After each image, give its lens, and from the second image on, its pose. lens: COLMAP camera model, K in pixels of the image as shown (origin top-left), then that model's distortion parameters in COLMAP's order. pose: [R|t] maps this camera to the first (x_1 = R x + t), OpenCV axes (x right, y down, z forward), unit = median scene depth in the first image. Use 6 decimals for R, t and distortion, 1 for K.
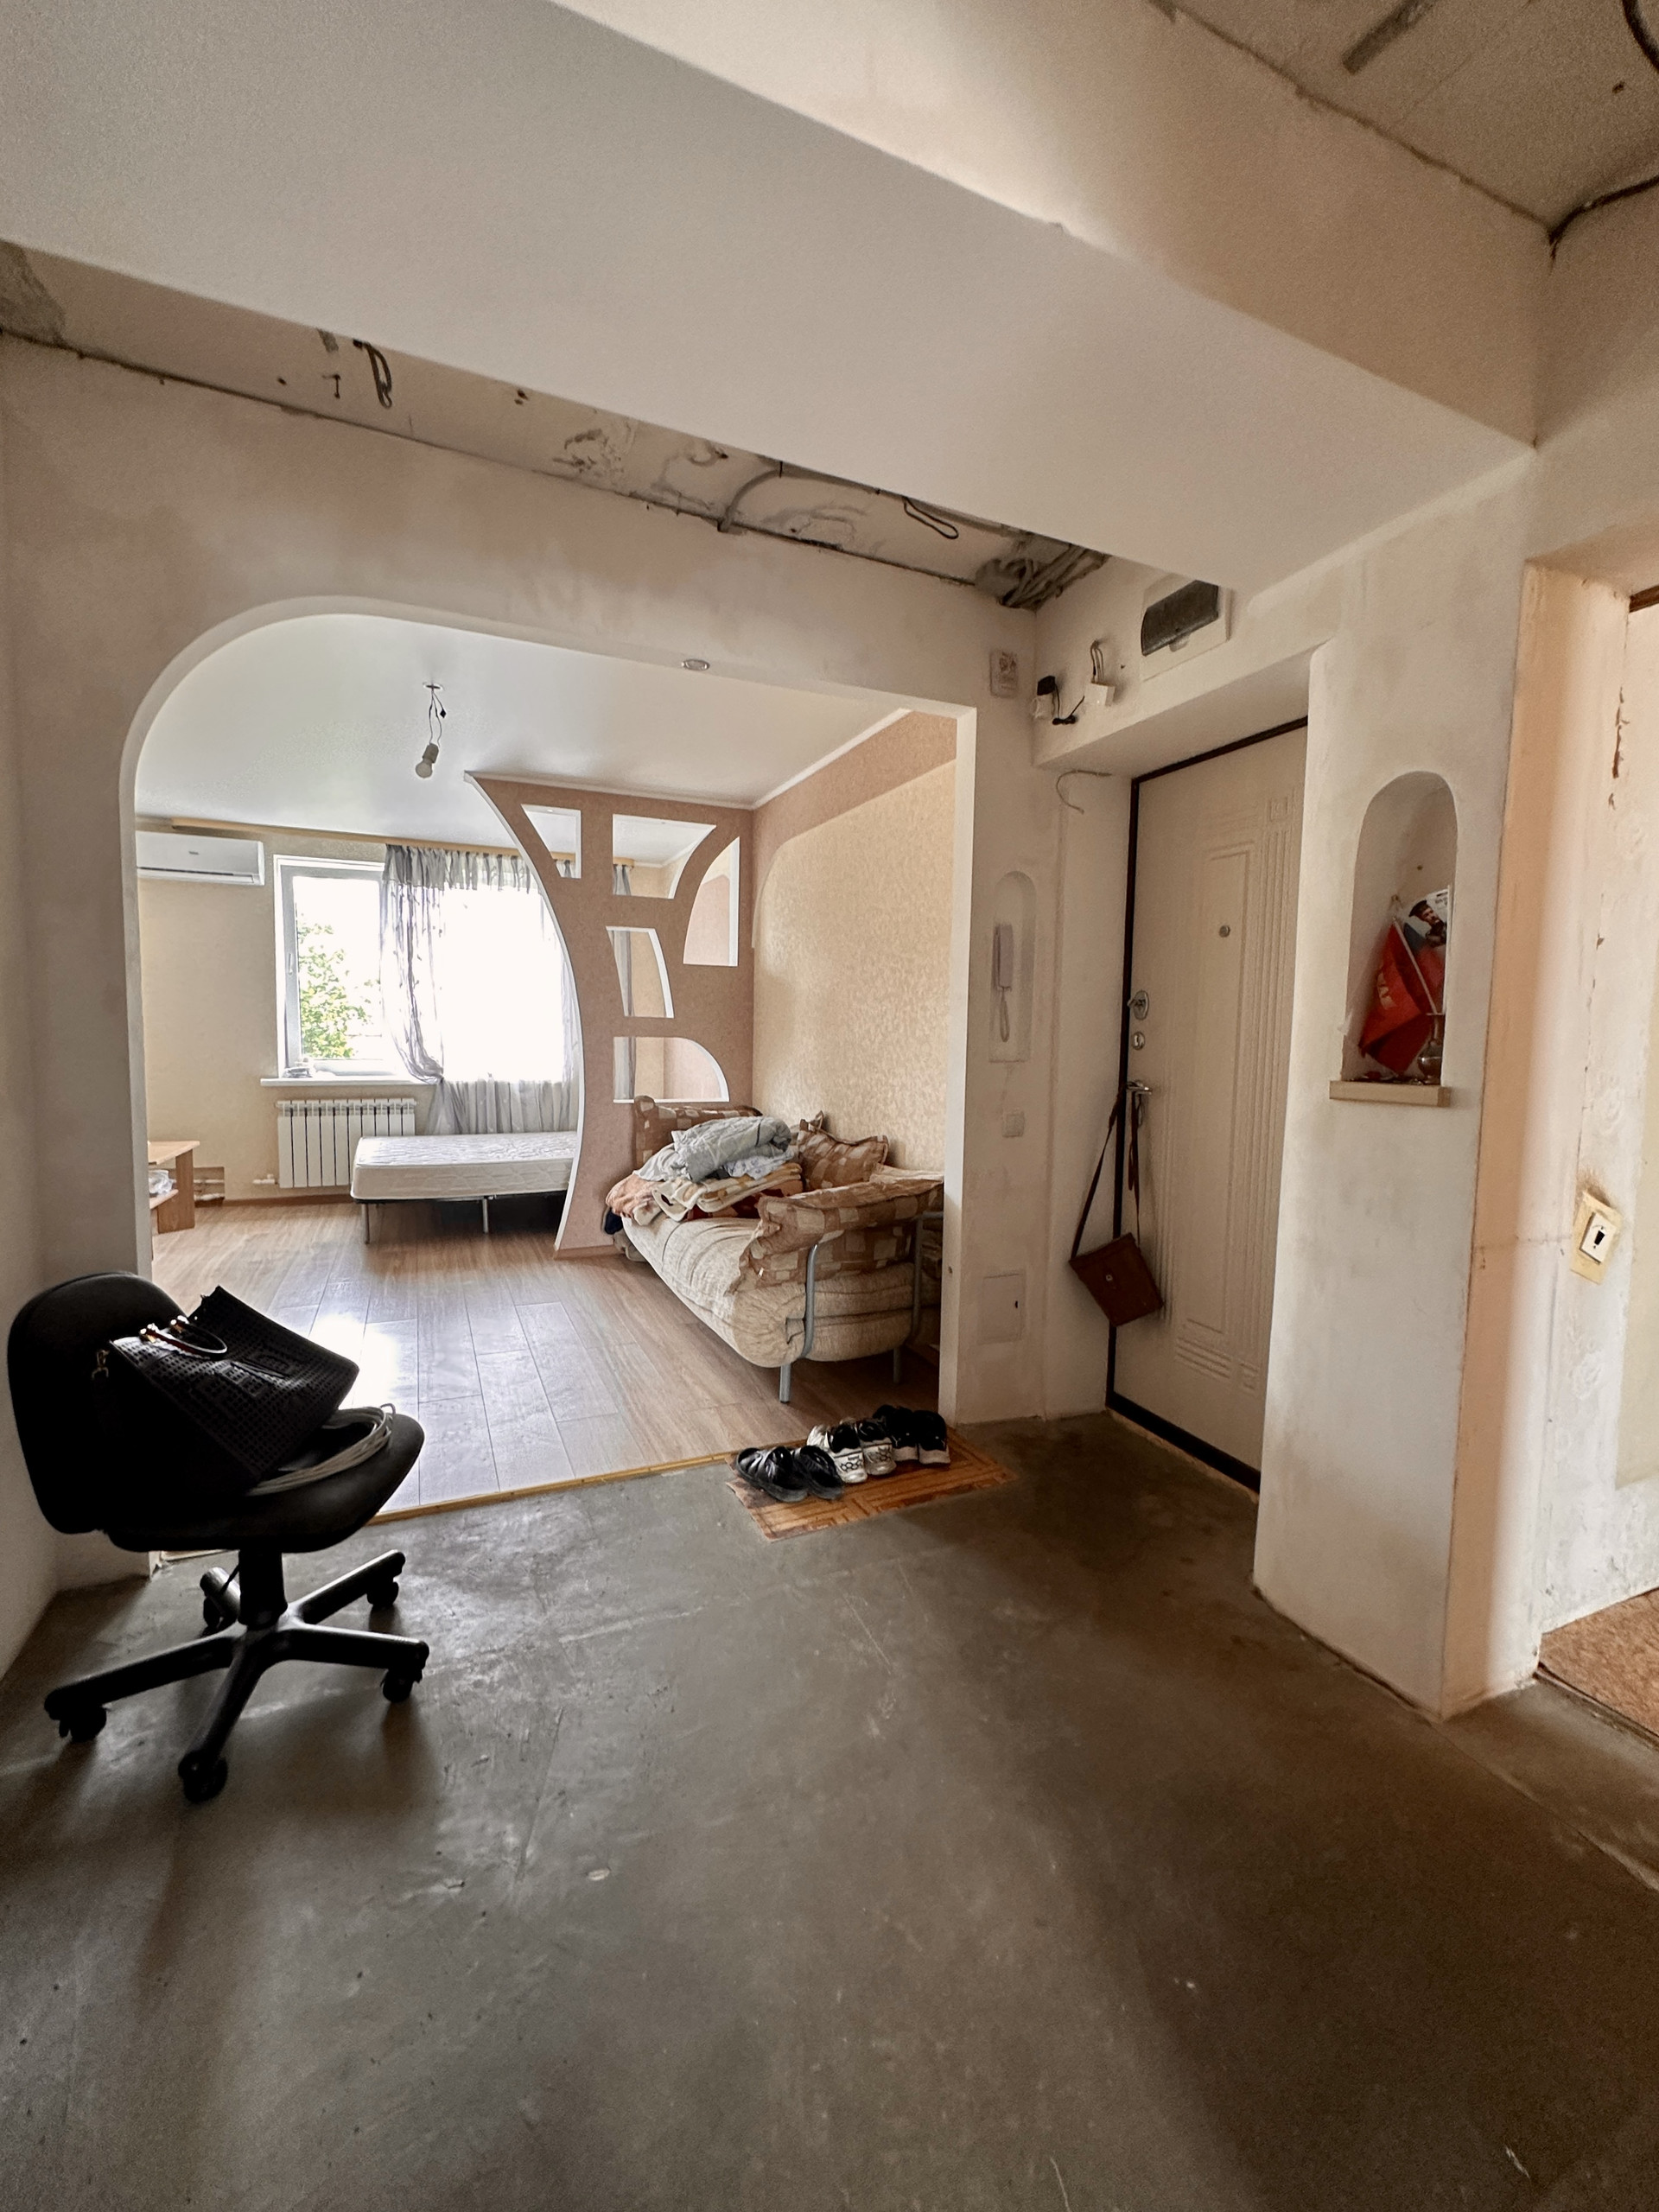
lens RADIAL K [[944.8, 0, 829.5], [0, 944.8, 1106.0], [0, 0, 1]] dist [0.000527, 0.000088]
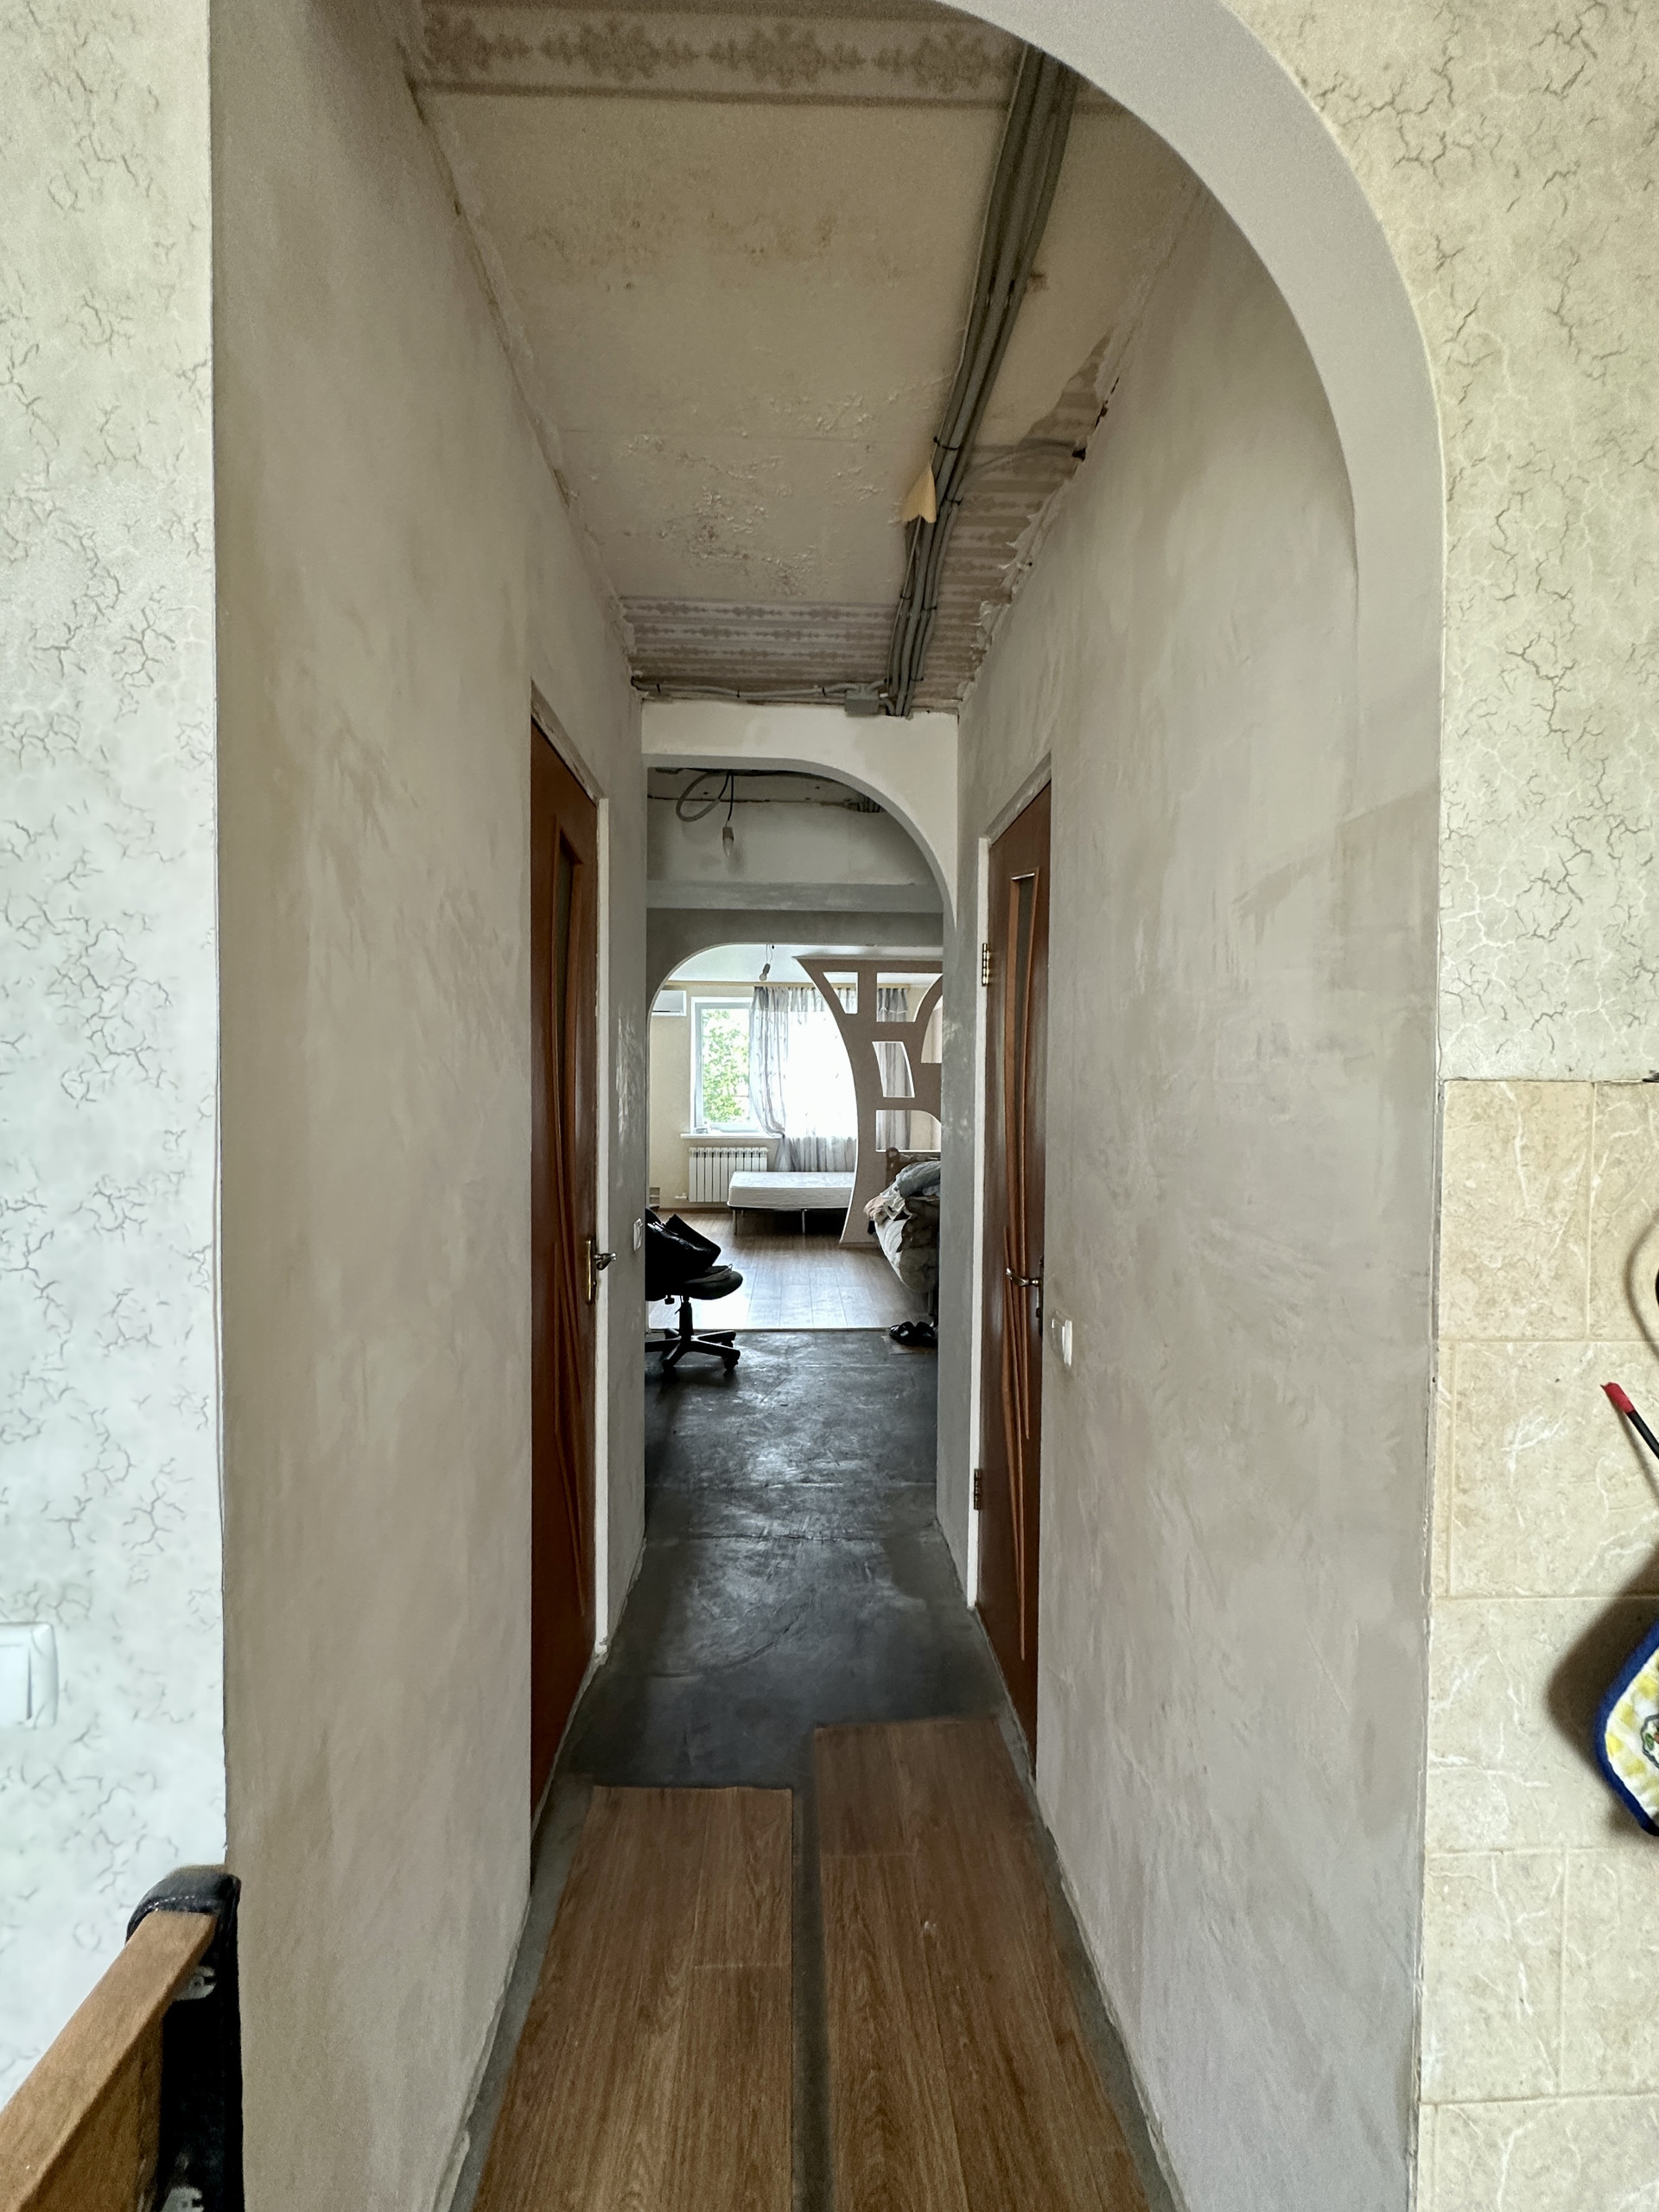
lens RADIAL K [[944.8, 0, 829.5], [0, 944.8, 1106.0], [0, 0, 1]] dist [0.000527, 0.000088]
pose [[0.930221, -0.001887, -0.366995, 0.277593], [-0.019816, 0.998270, -0.055361, 0.009420], [0.366464, 0.058771, 0.928574, -0.499638]]
